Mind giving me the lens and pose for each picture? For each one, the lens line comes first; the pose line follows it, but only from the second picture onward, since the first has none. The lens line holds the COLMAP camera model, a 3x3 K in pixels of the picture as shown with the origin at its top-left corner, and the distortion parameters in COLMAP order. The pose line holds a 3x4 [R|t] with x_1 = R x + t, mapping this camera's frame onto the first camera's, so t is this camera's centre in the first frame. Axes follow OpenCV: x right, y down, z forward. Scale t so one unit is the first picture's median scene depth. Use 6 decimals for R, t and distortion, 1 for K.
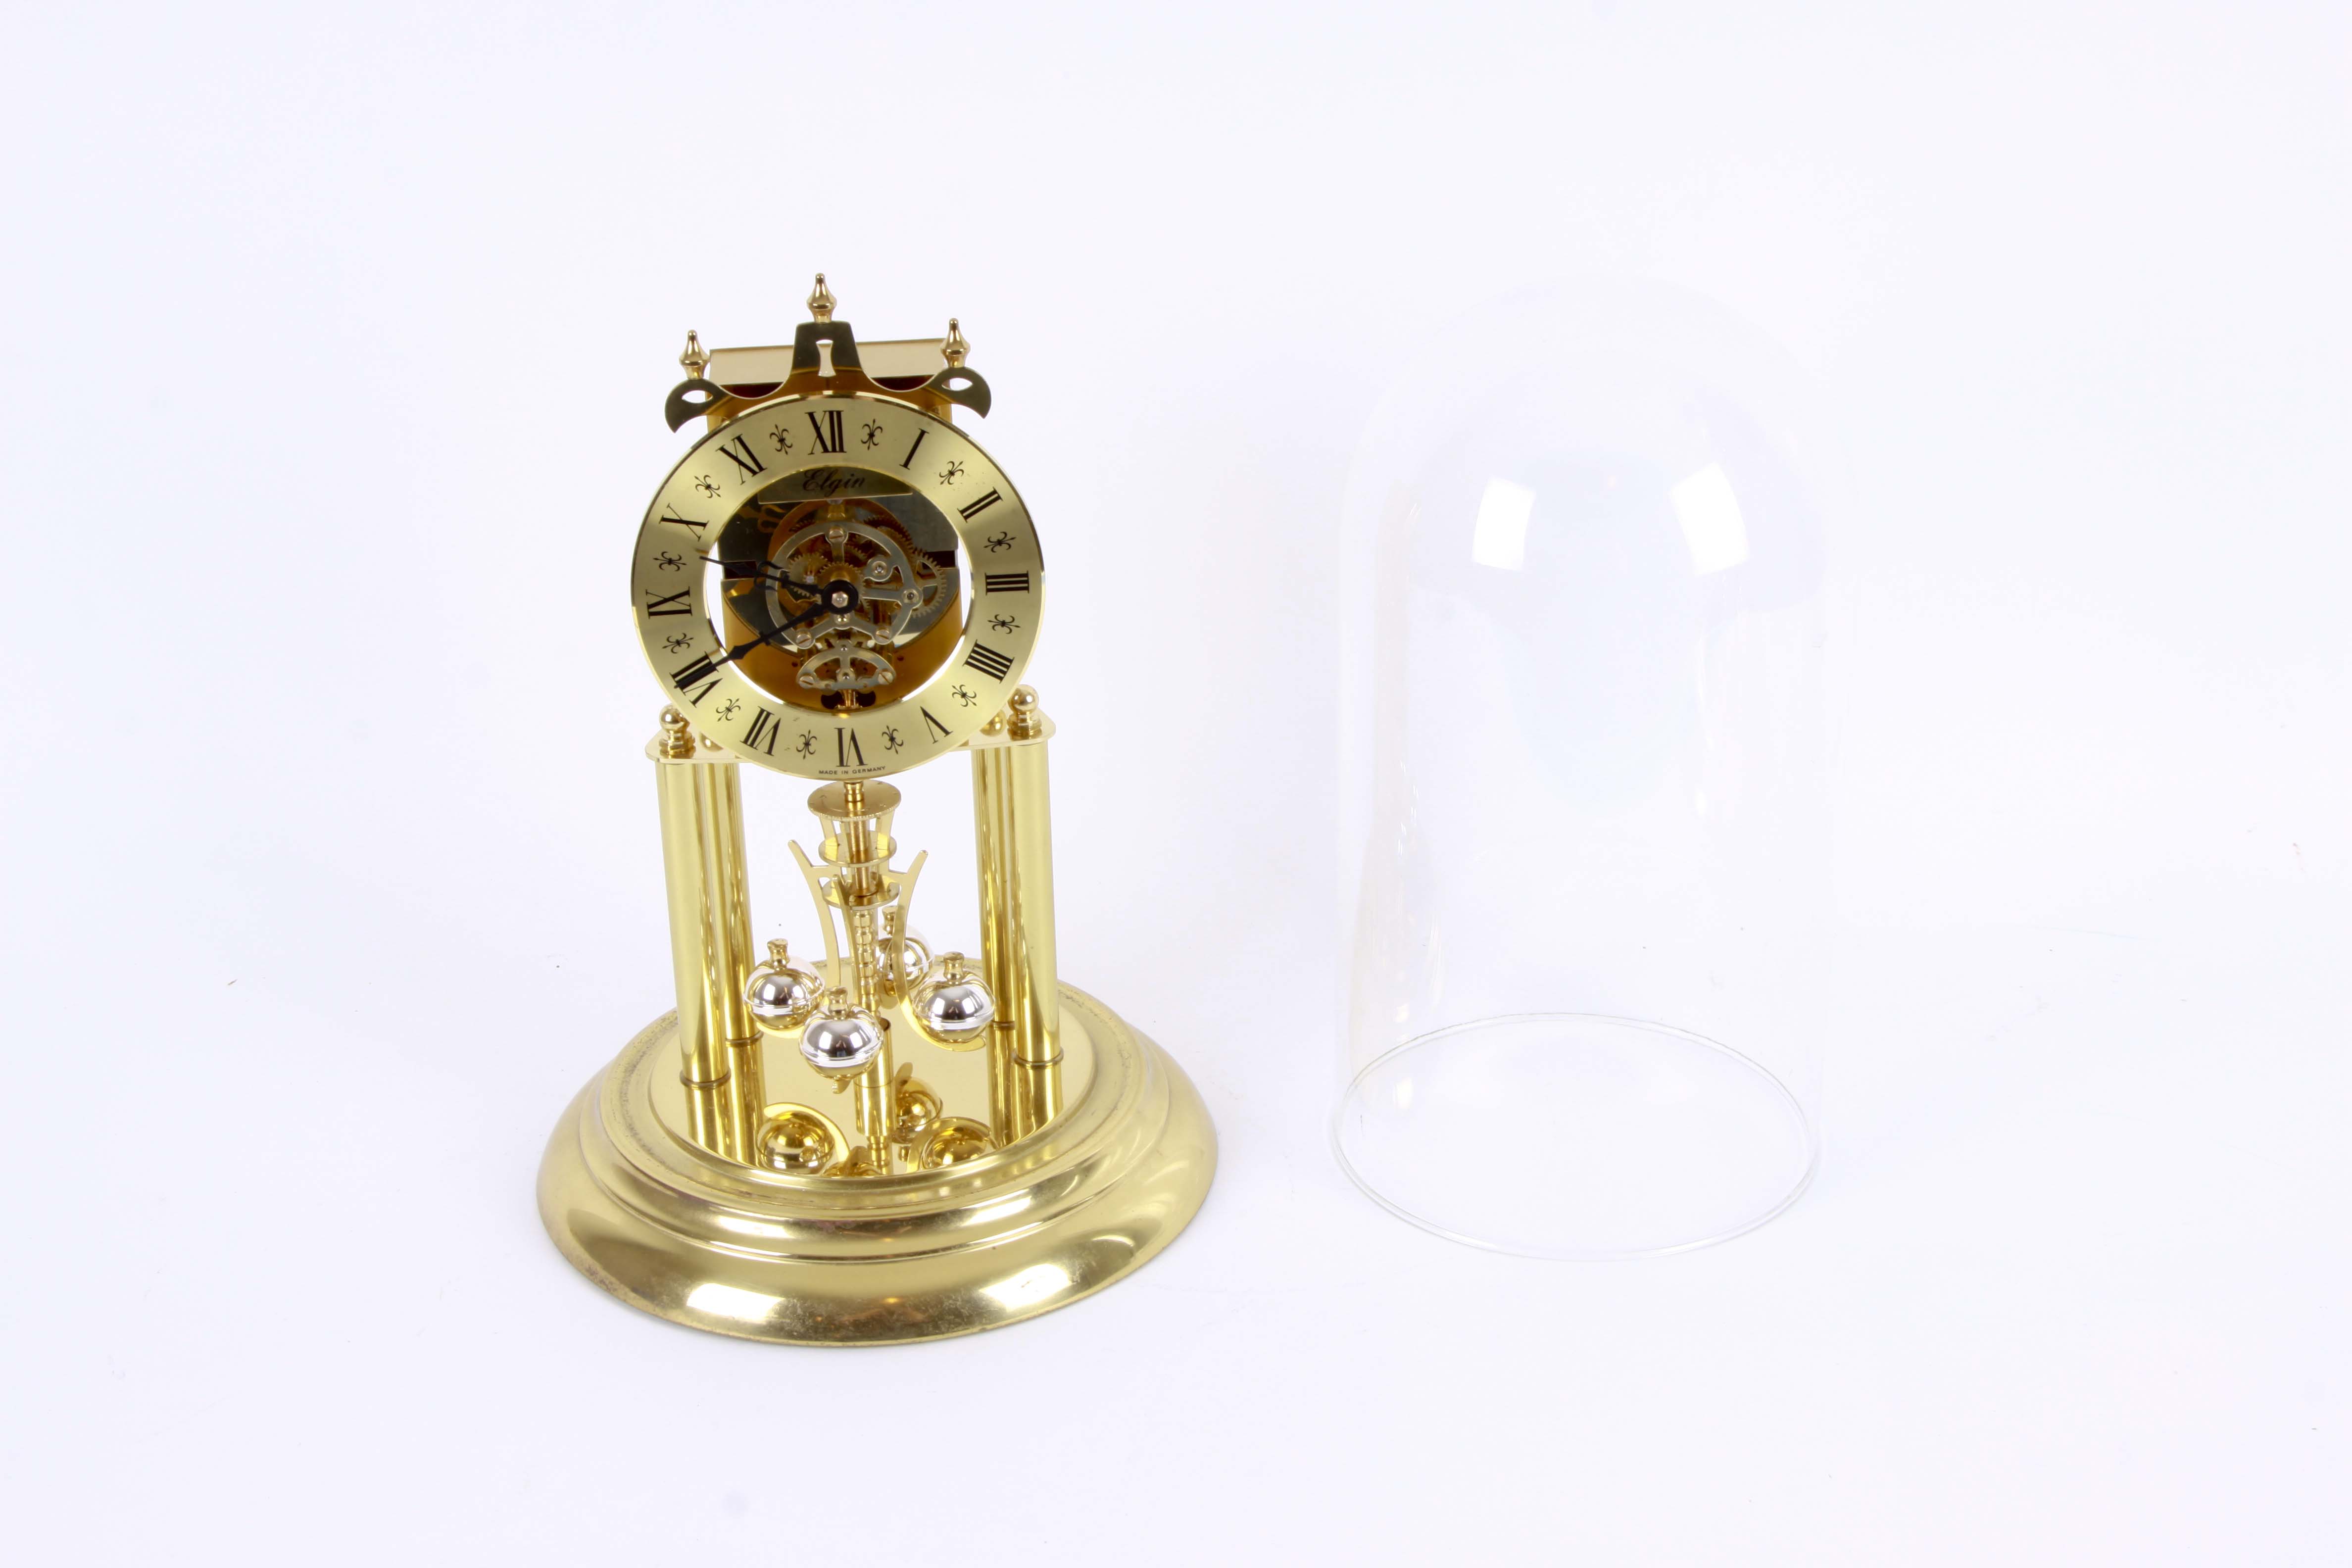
lens RADIAL K [[3621.3, 0, 1176.0], [0, 3621.3, 784.0], [0, 0, 1]] dist [0.008786, 0.021670]
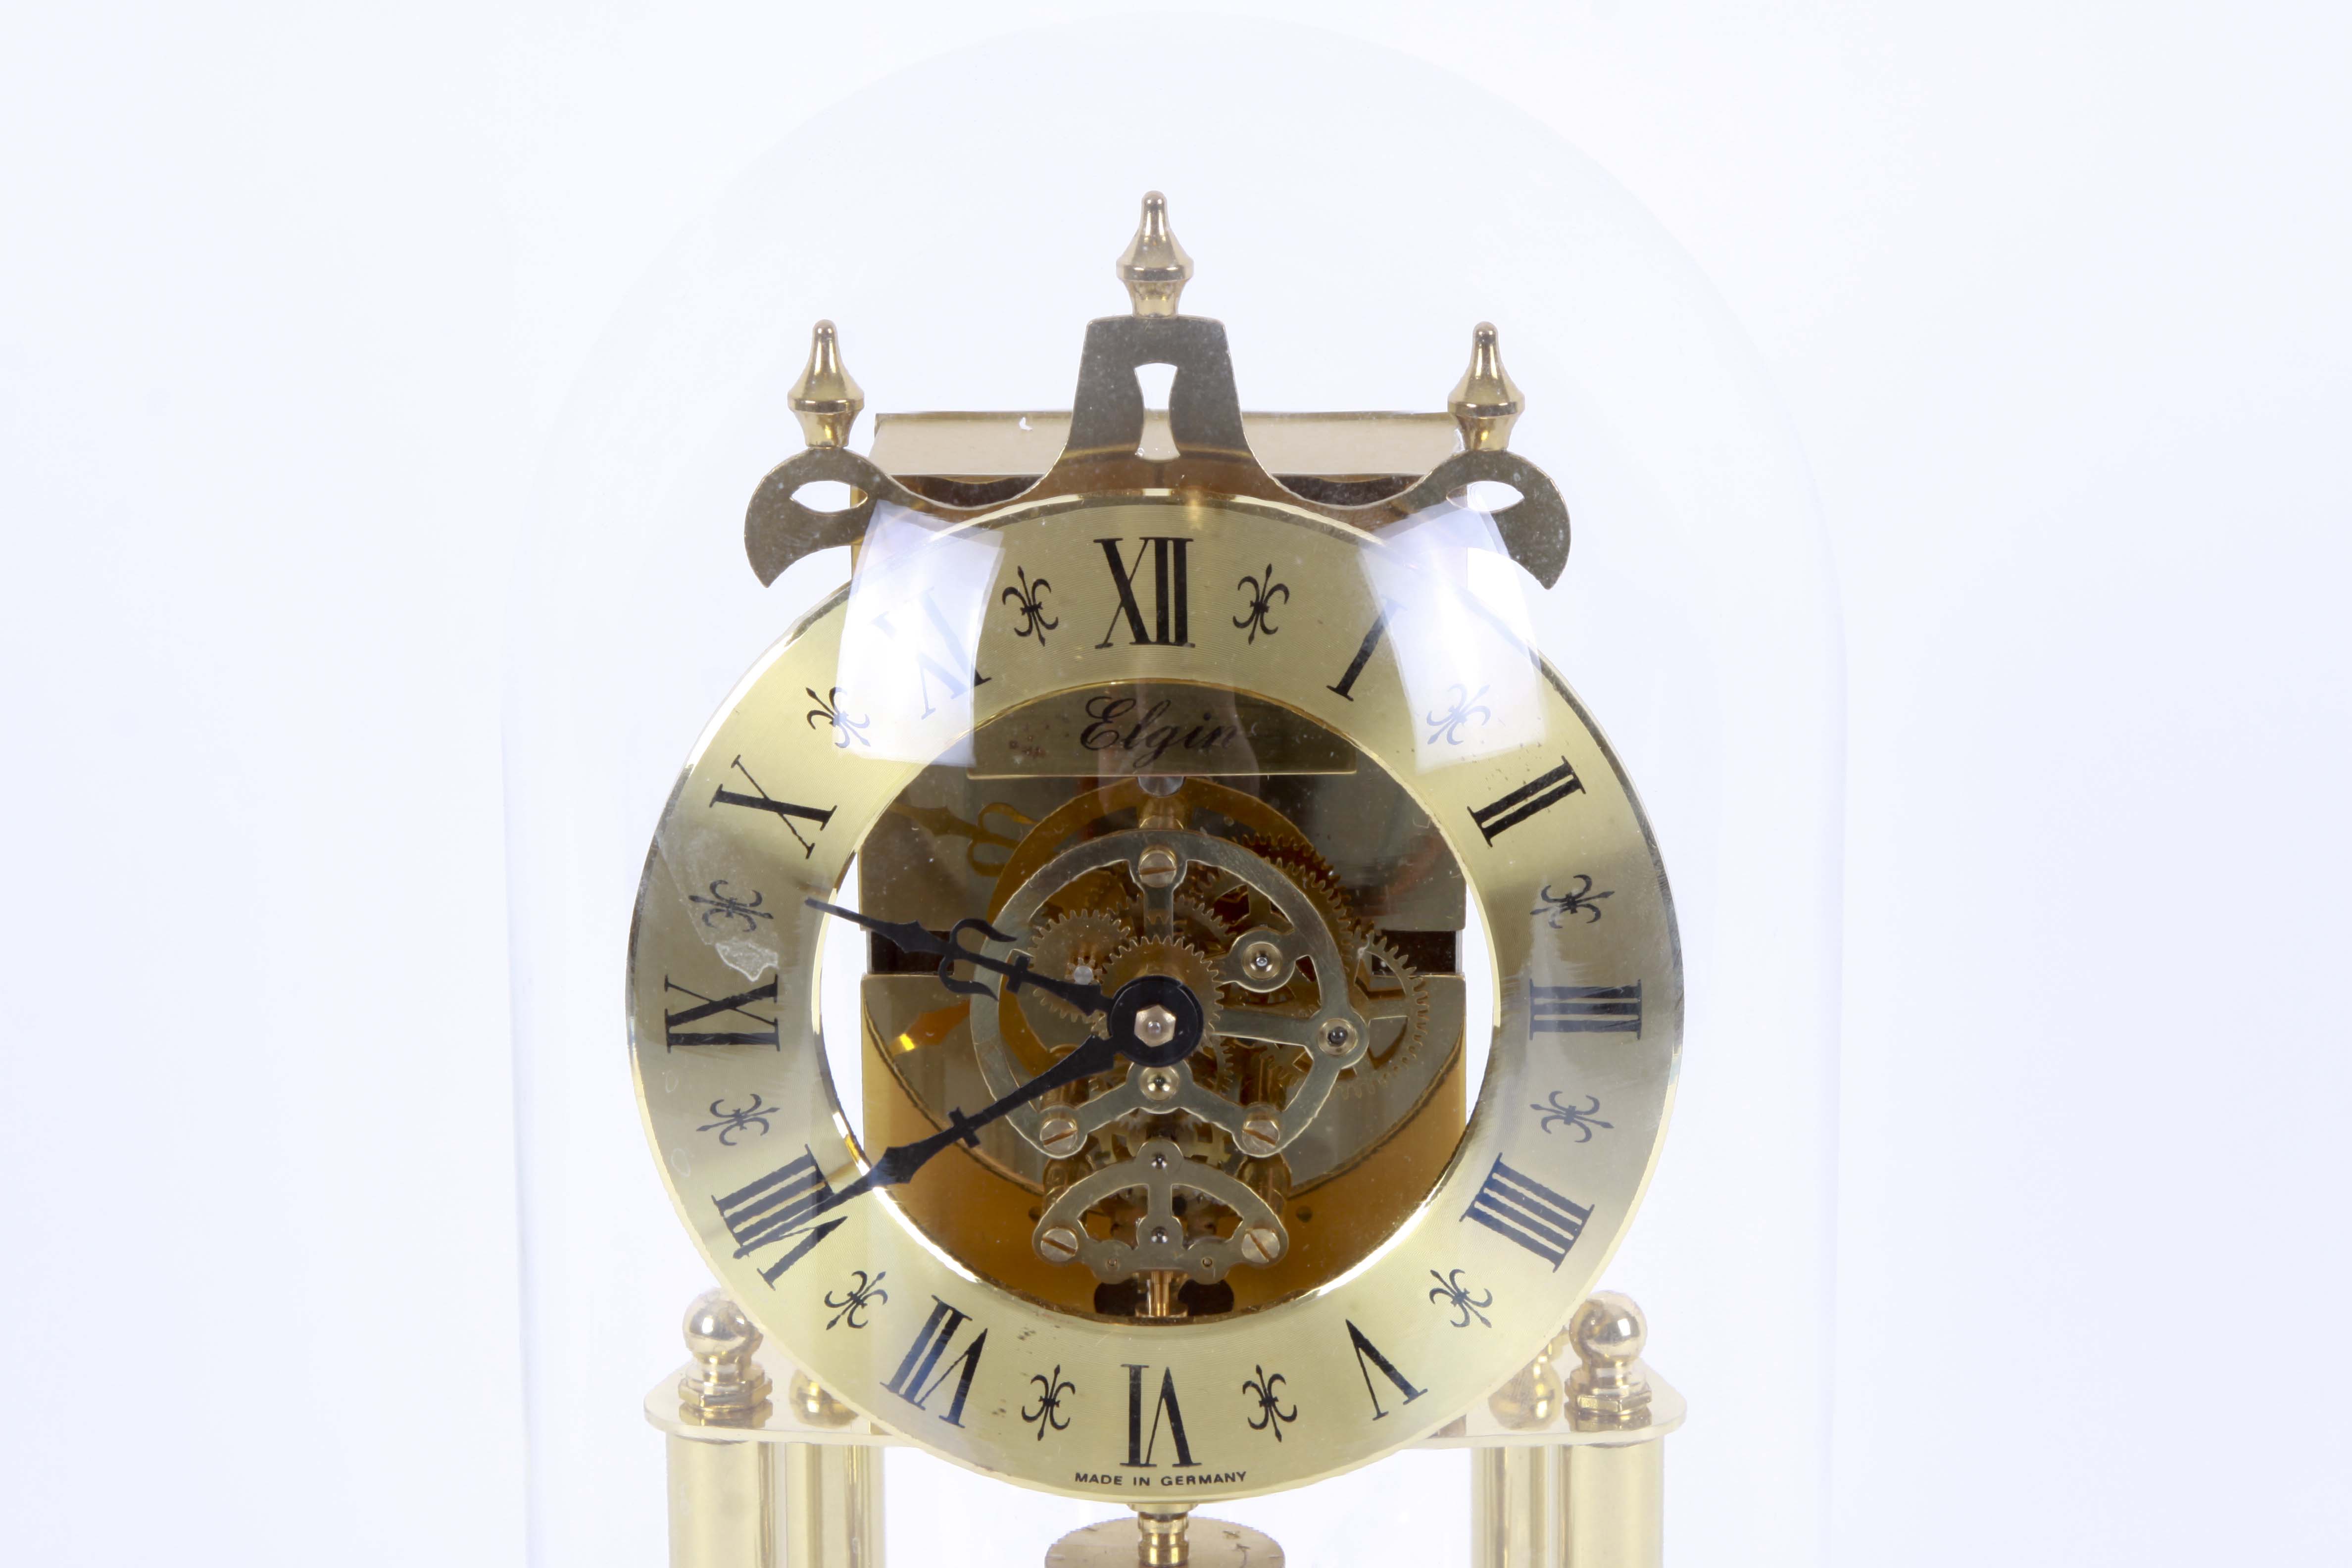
lens RADIAL K [[7079.5, 0, 1225.2], [0, 7079.5, 790.3], [0, 0, 1]] dist [0.224364, -0.430200]
pose [[0.994157, 0.046815, -0.097269, -0.012022], [-0.060711, 0.987535, -0.145219, 0.034015], [0.089258, 0.150275, 0.984607, 0.241687]]
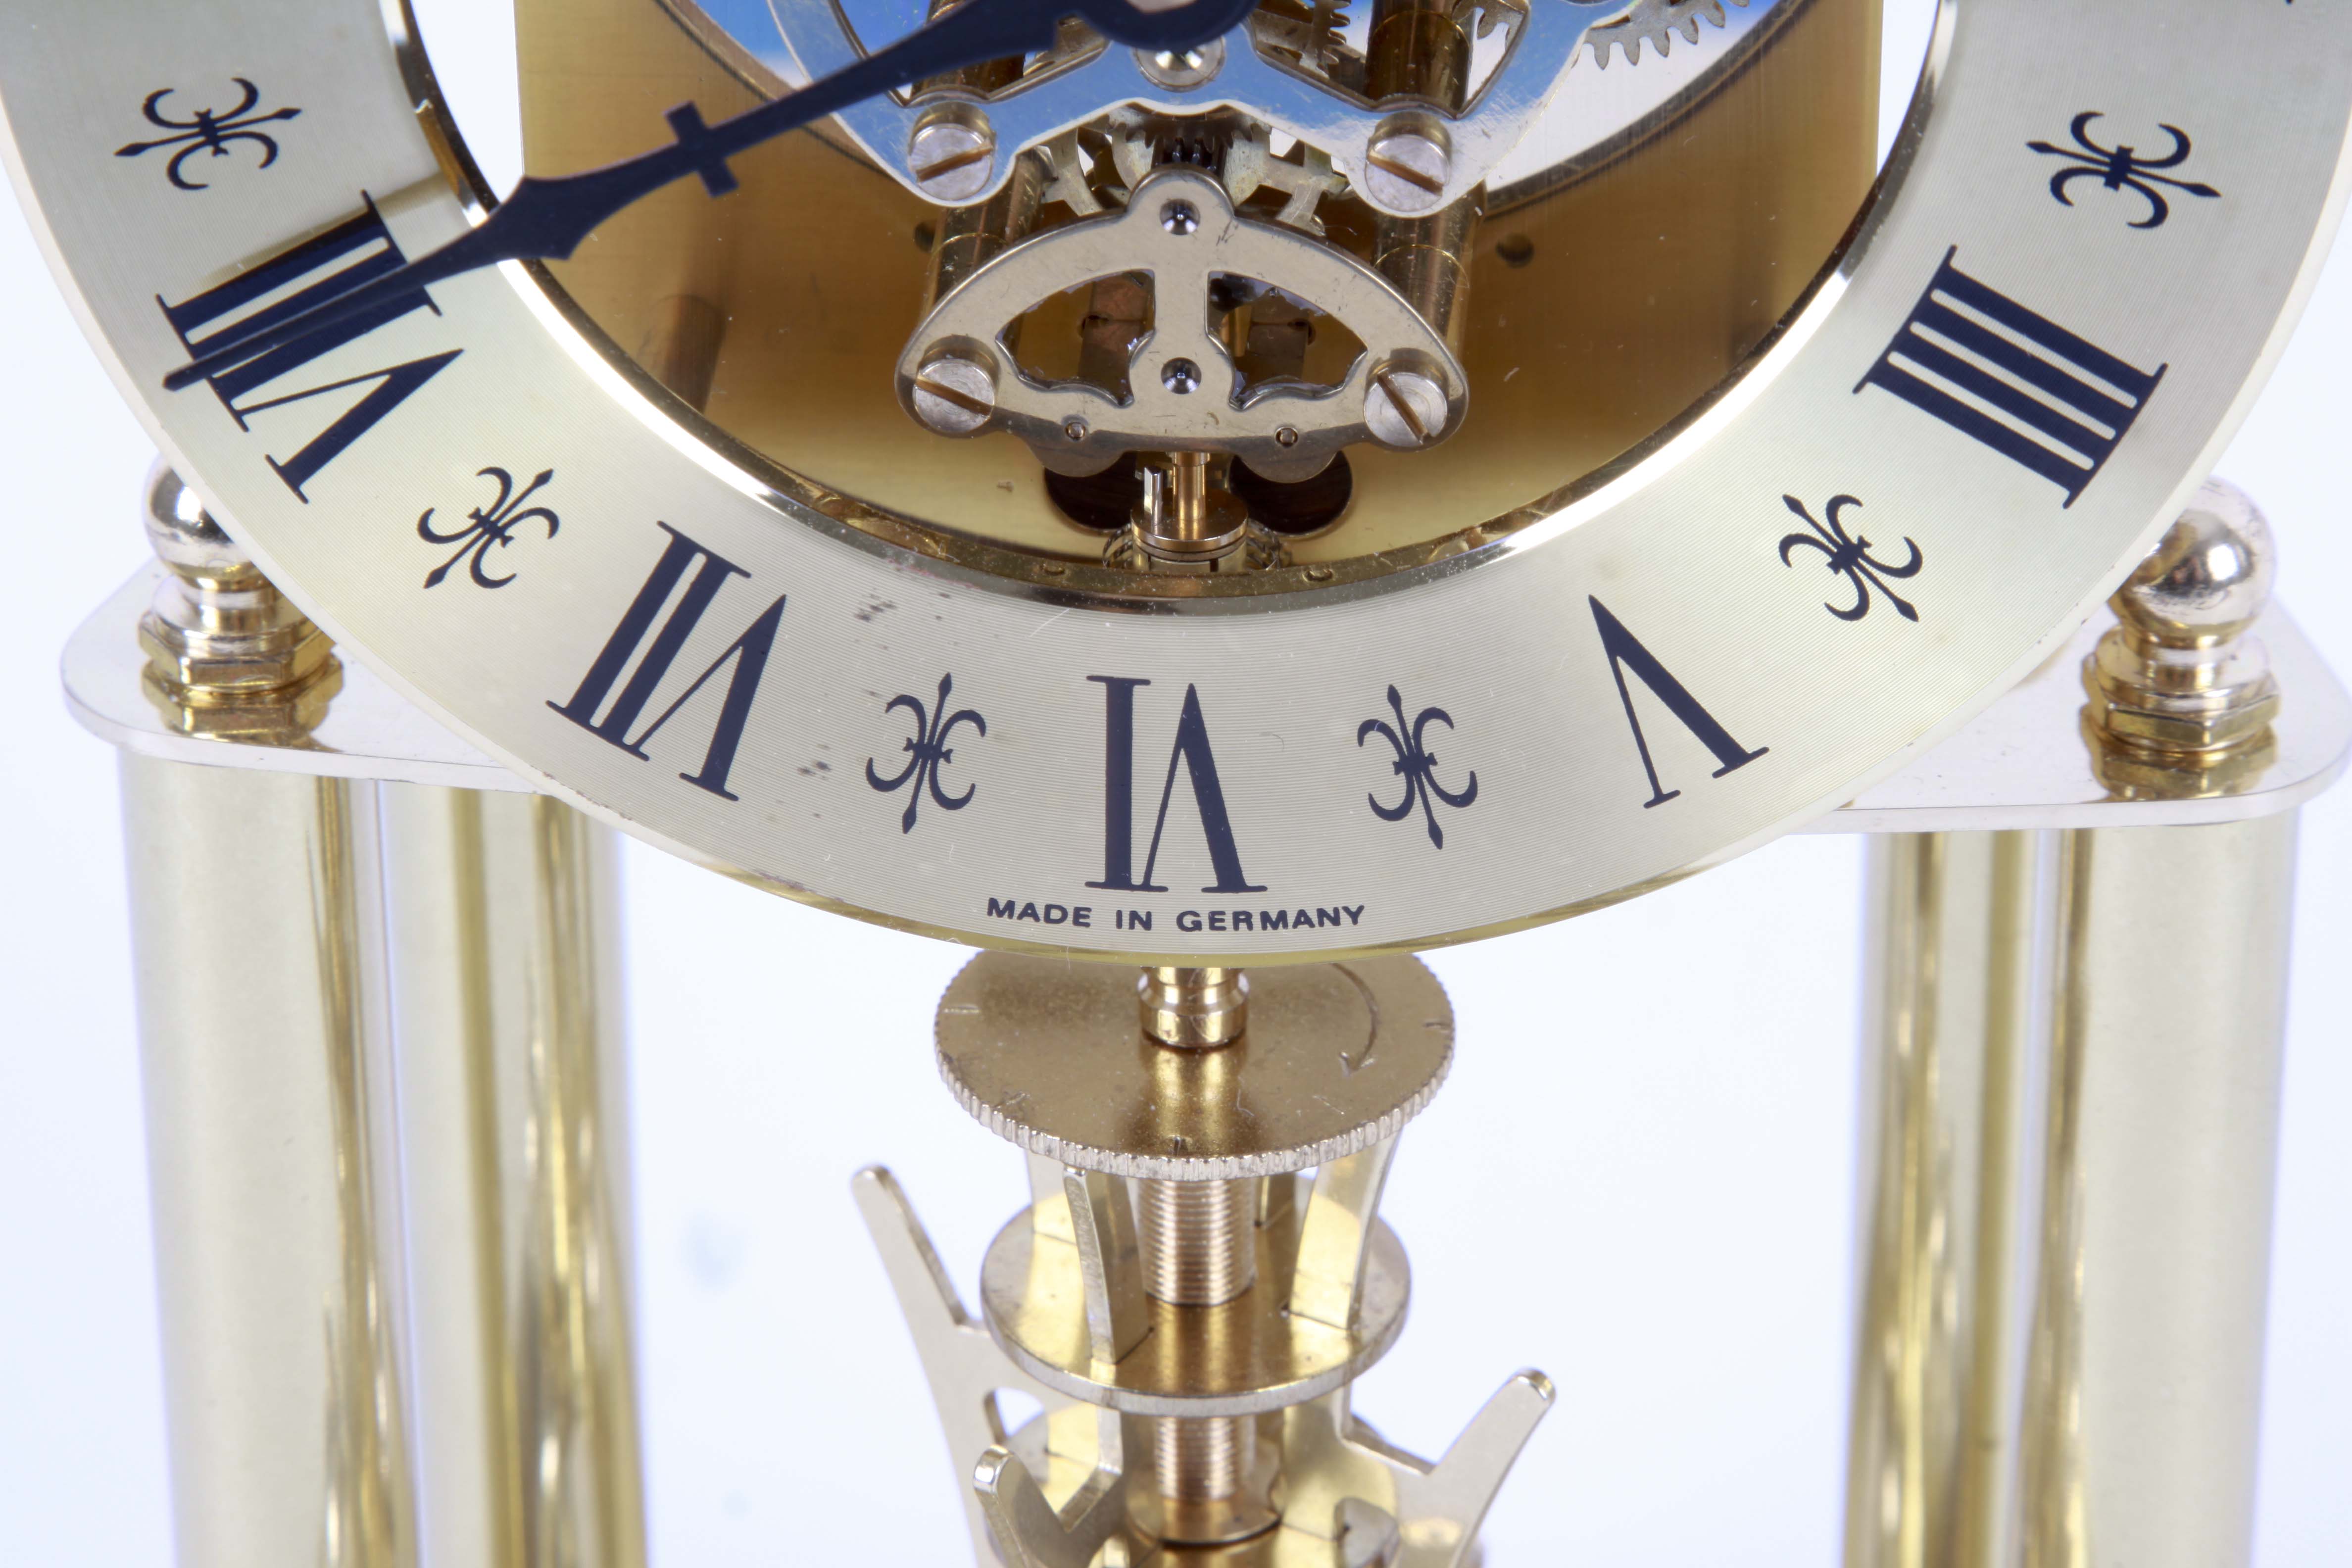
lens RADIAL K [[9106.0, 0, 1292.6], [0, 9106.0, 782.6], [0, 0, 1]] dist [1.665995, -58.905617]
pose [[0.989230, 0.089063, -0.116151, -0.033310], [-0.077712, 0.992064, 0.098846, -0.055105], [0.124033, -0.088755, 0.988301, 0.569997]]
